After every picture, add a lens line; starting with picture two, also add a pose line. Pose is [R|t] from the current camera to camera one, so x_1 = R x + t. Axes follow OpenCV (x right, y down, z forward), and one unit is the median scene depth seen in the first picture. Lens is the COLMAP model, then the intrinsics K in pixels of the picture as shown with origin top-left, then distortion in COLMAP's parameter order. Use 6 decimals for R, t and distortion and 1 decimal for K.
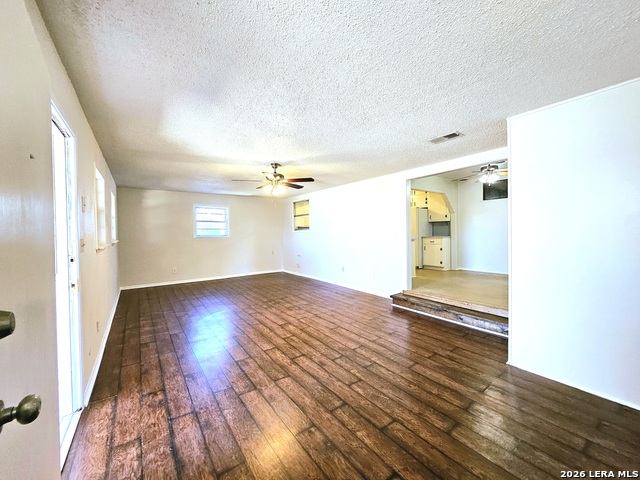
lens RADIAL K [[250.1, 0, 319.2], [0, 250.1, 237.0], [0, 0, 1]] dist [-0.000707, -0.000144]
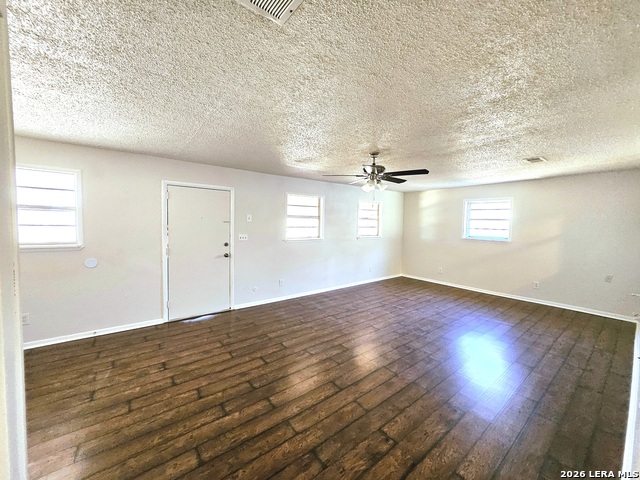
lens RADIAL K [[250.1, 0, 319.2], [0, 250.1, 237.0], [0, 0, 1]] dist [-0.000707, -0.000144]
pose [[0.031695, 0.071750, -0.996919, 0.956040], [-0.035934, 0.996857, 0.070603, -0.120844], [0.998851, 0.033585, 0.034174, 1.214495]]
